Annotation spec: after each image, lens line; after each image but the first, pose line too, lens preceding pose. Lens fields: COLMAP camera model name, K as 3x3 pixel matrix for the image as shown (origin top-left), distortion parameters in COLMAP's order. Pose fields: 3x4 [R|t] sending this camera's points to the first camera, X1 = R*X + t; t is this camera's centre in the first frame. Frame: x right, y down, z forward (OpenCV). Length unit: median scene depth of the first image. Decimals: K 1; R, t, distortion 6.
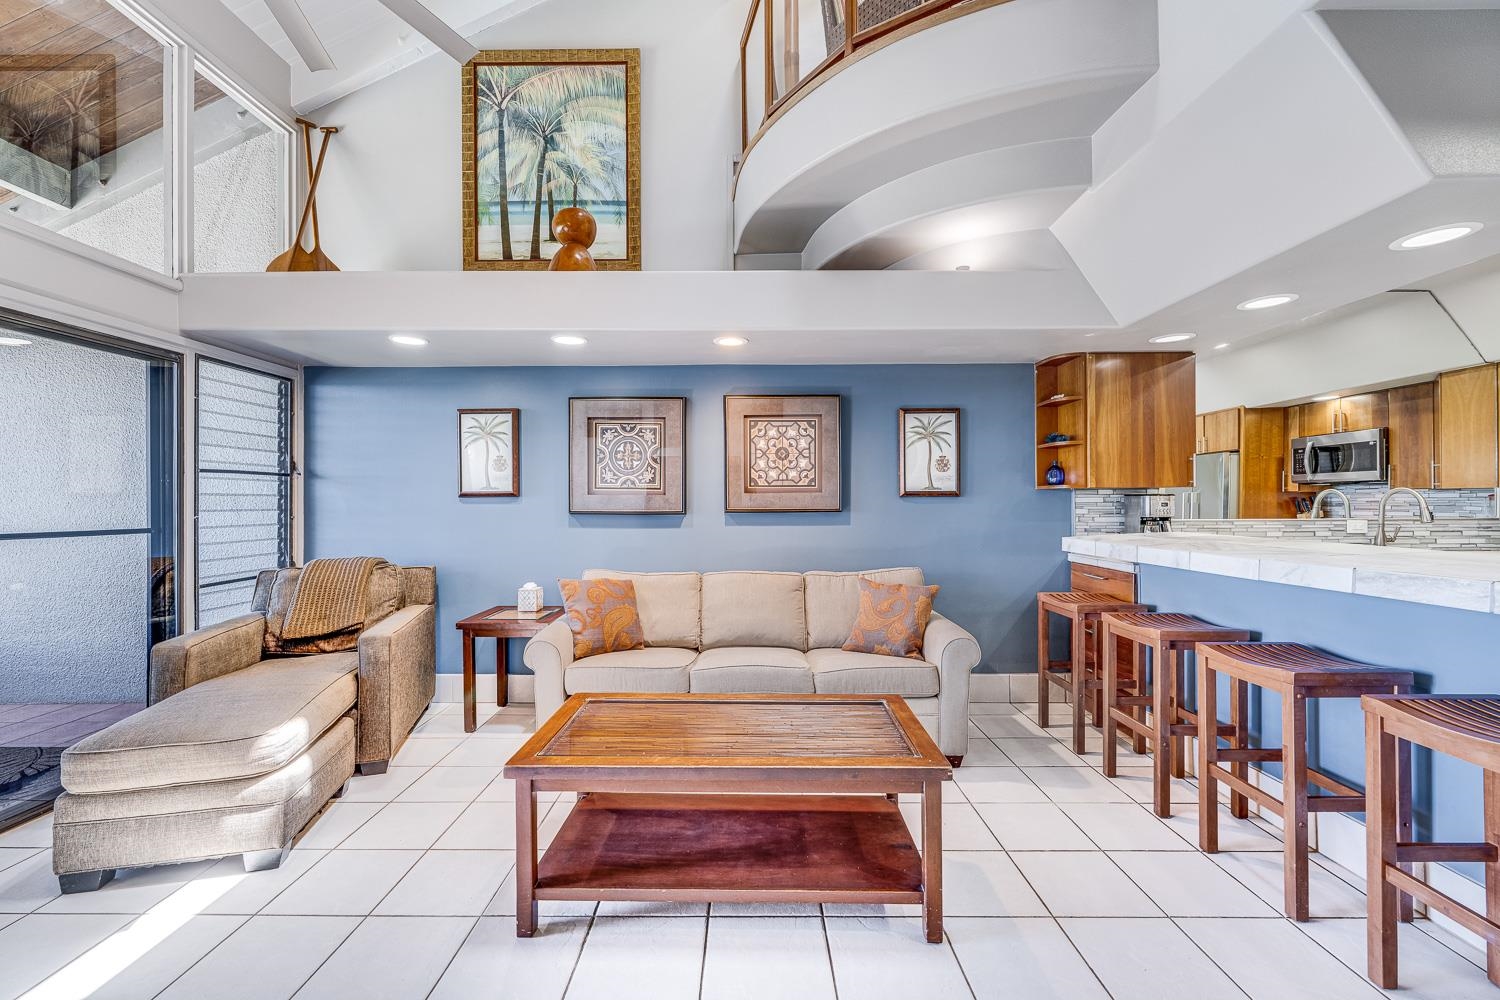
lens RADIAL K [[604.4, 0, 750.7], [0, 604.4, 502.5], [0, 0, 1]] dist [0.000930, 0.000019]
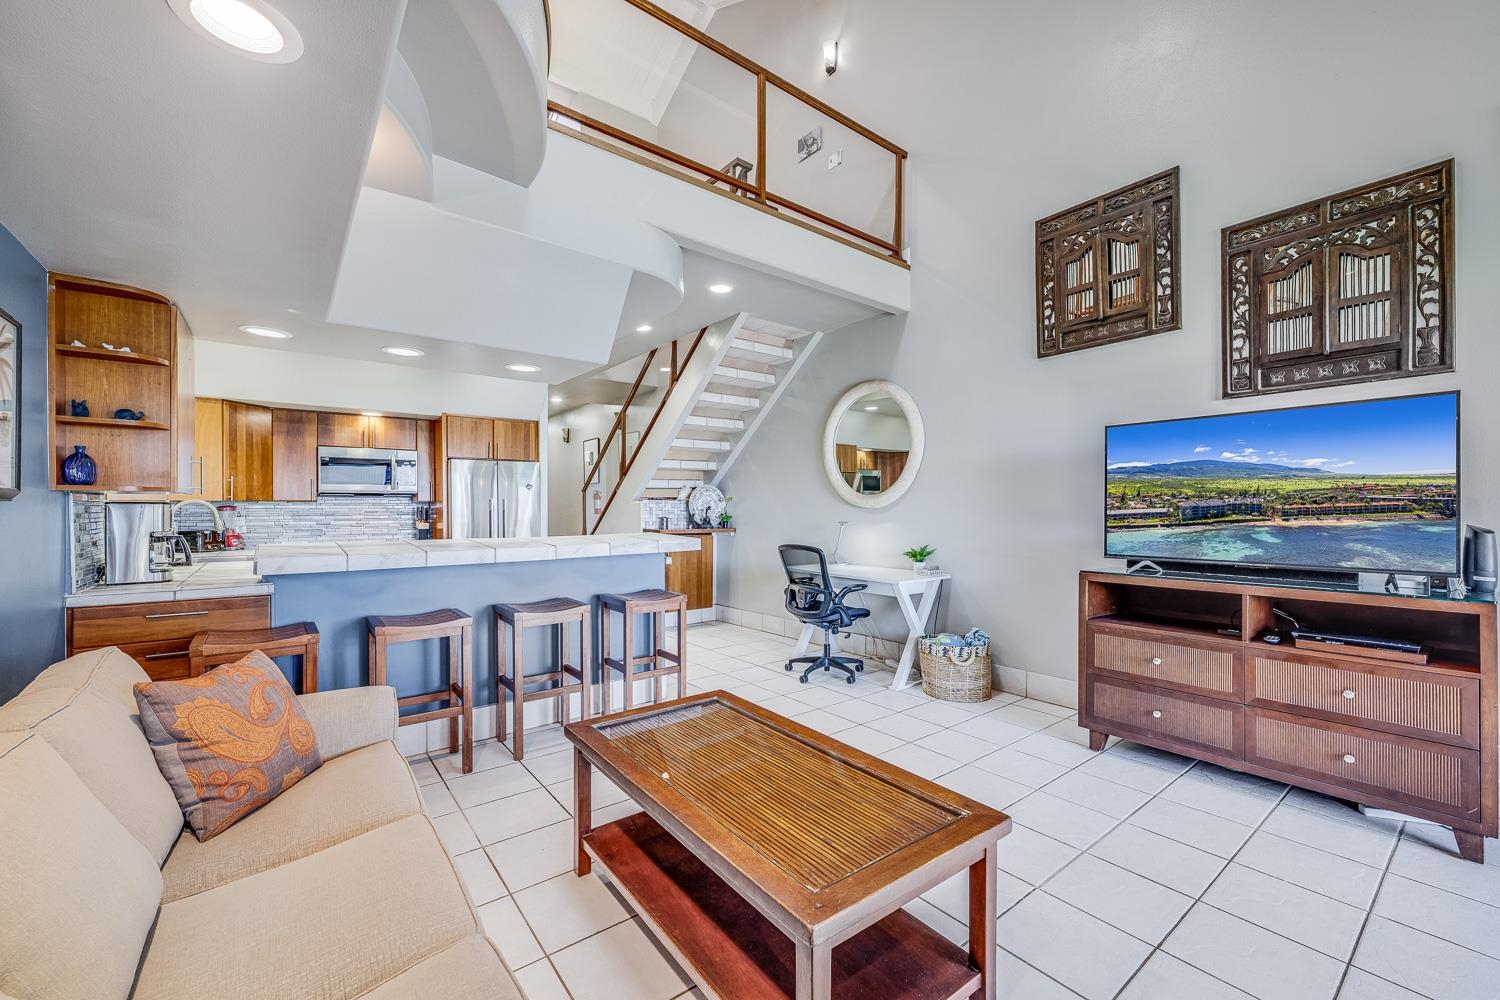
lens RADIAL K [[604.4, 0, 753.4], [0, 604.4, 522.7], [0, 0, 1]] dist [0.000930, 0.000019]
pose [[-0.621103, -0.013126, 0.783619, -0.405600], [0.004791, 0.999777, 0.020544, -0.000052], [-0.783715, 0.016514, -0.620902, 0.845172]]
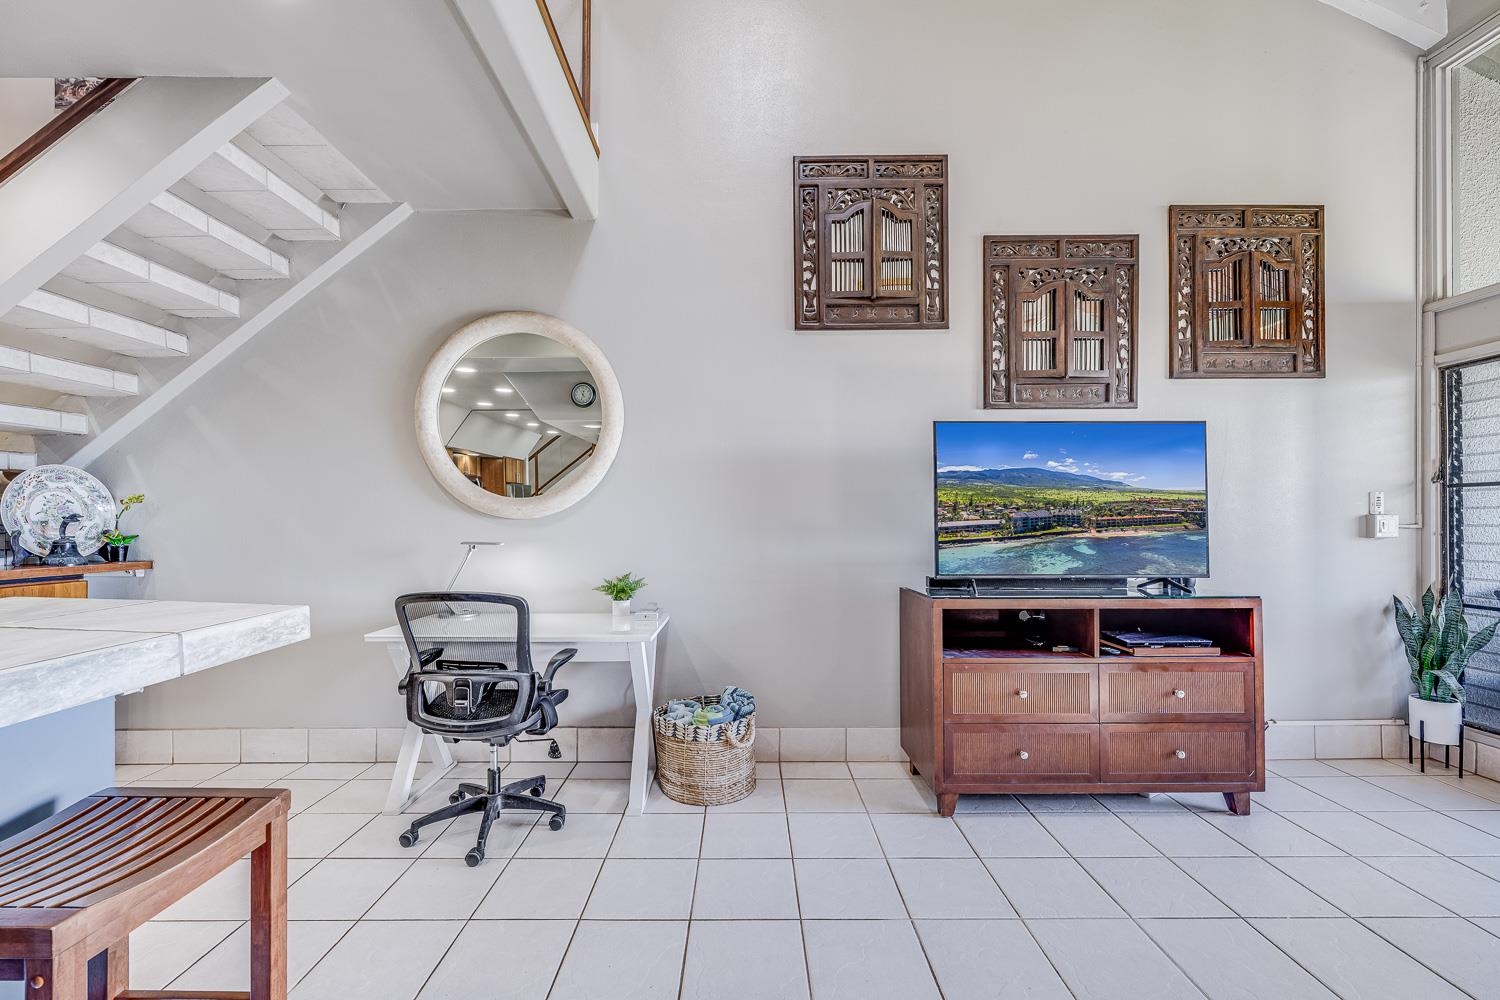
lens RADIAL K [[623.4, 0, 768.5], [0, 623.4, 525.0], [0, 0, 1]] dist [0.003585, 0.000393]
pose [[-0.999978, 0.004555, -0.004881, 0.162356], [0.004514, 0.999954, 0.008407, -0.001228], [0.004919, 0.008385, -0.999953, 0.659382]]
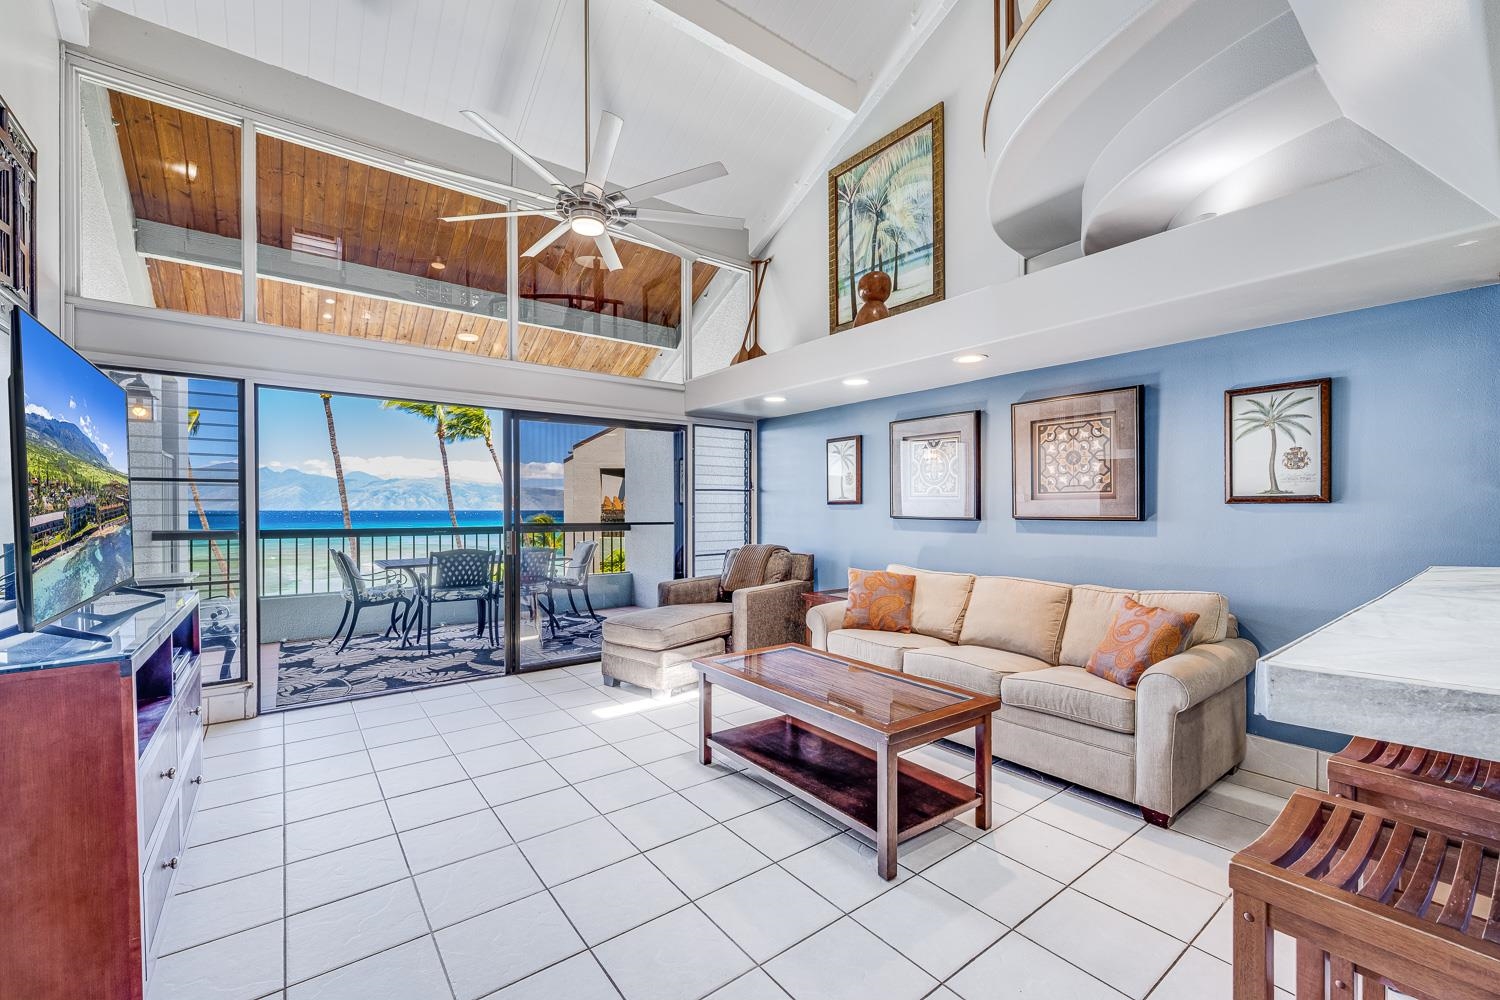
lens RADIAL K [[618.8, 0, 752.5], [0, 618.8, 514.7], [0, 0, 1]] dist [0.000772, -0.000149]
pose [[0.613643, 0.011753, -0.789496, 0.508611], [-0.001813, 0.999908, 0.013476, -0.004588], [0.789582, -0.006837, 0.613607, 0.019828]]
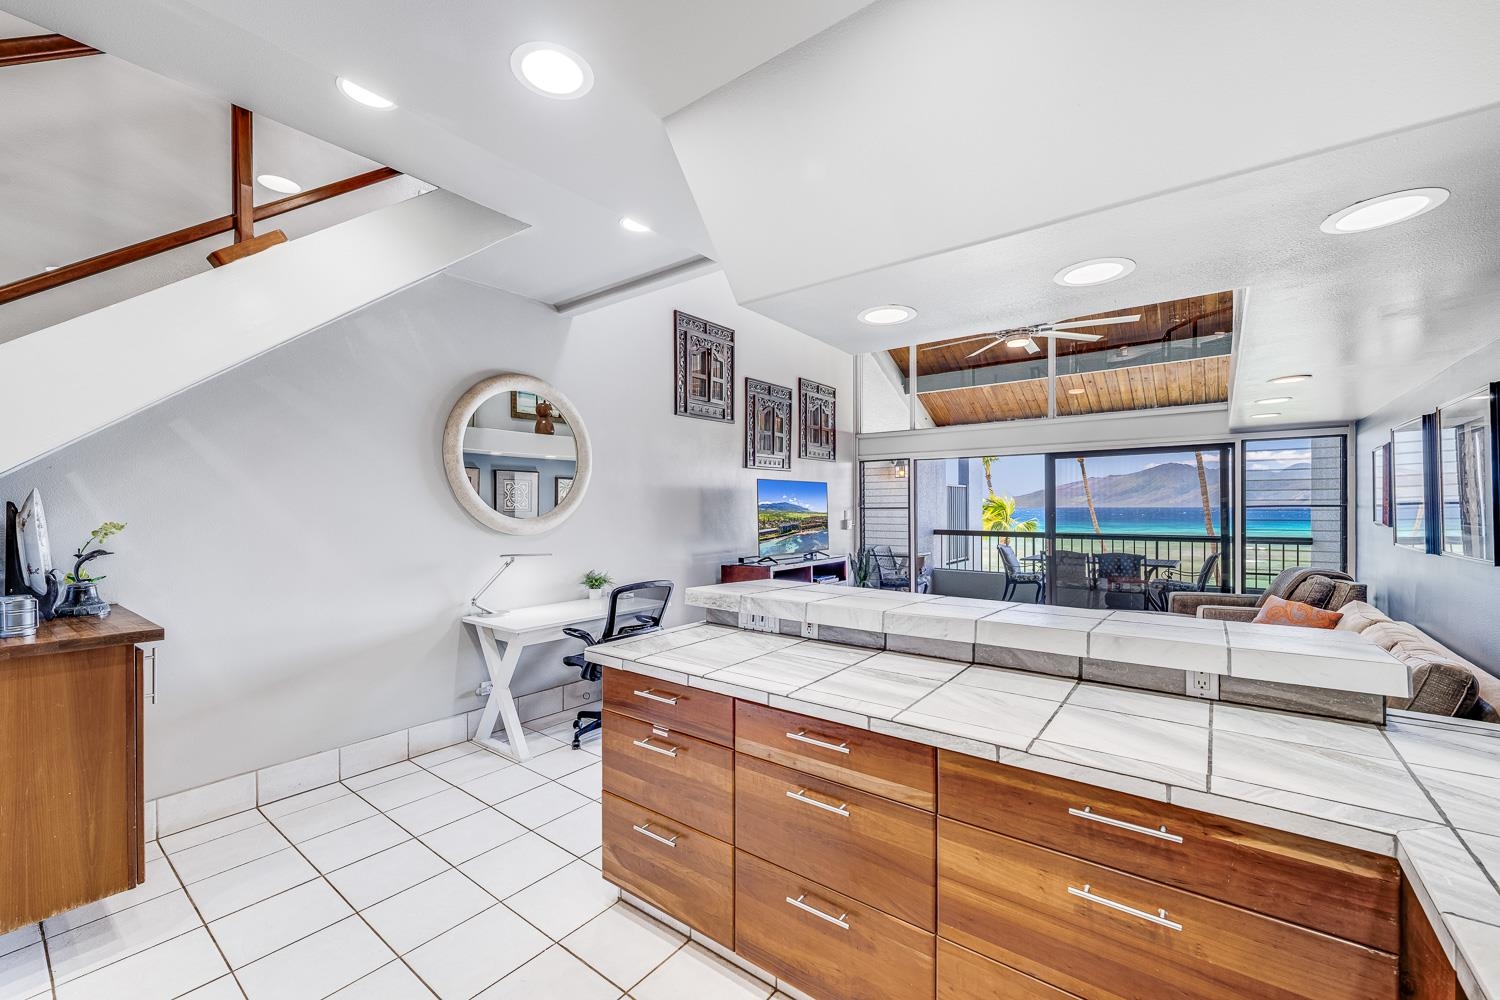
lens RADIAL K [[618.8, 0, 750.2], [0, 618.8, 507.5], [0, 0, 1]] dist [0.000772, -0.000149]
pose [[-0.610803, 0.008636, -0.791736, 1.123376], [0.007492, 0.999959, 0.005127, -0.057534], [0.791747, -0.002800, -0.610842, 0.790237]]
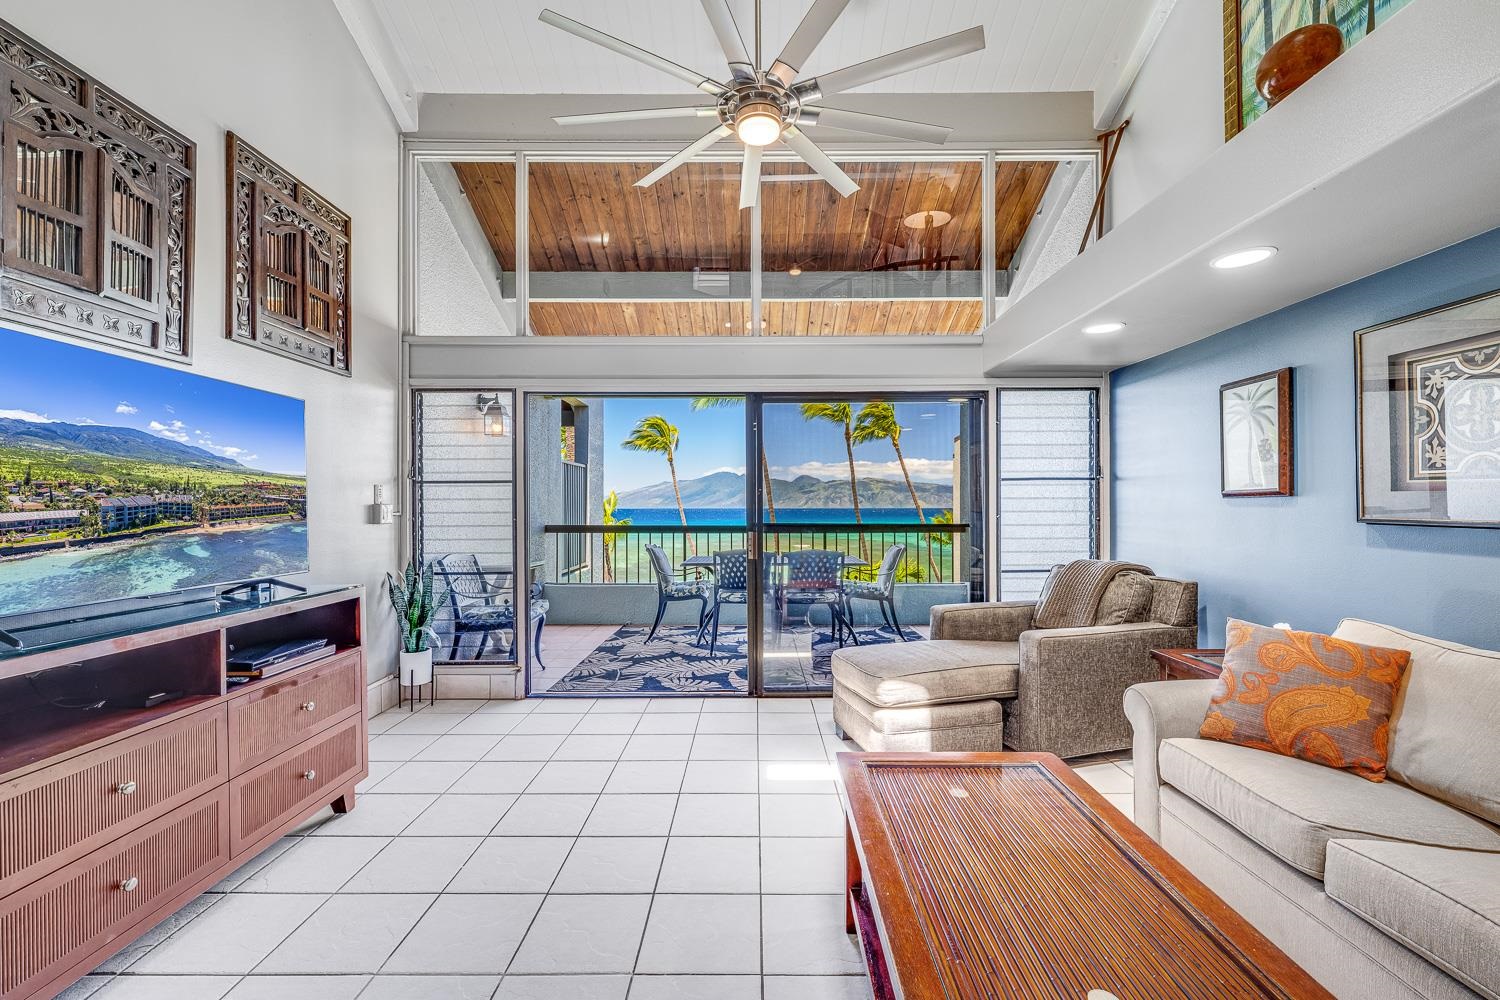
lens RADIAL K [[618.8, 0, 752.2], [0, 618.8, 508.2], [0, 0, 1]] dist [0.000772, -0.000149]
pose [[0.001893, 0.006222, -0.999979, 0.315971], [0.003241, 0.999975, 0.006228, -0.002493], [0.999993, -0.003253, 0.001873, 0.393233]]
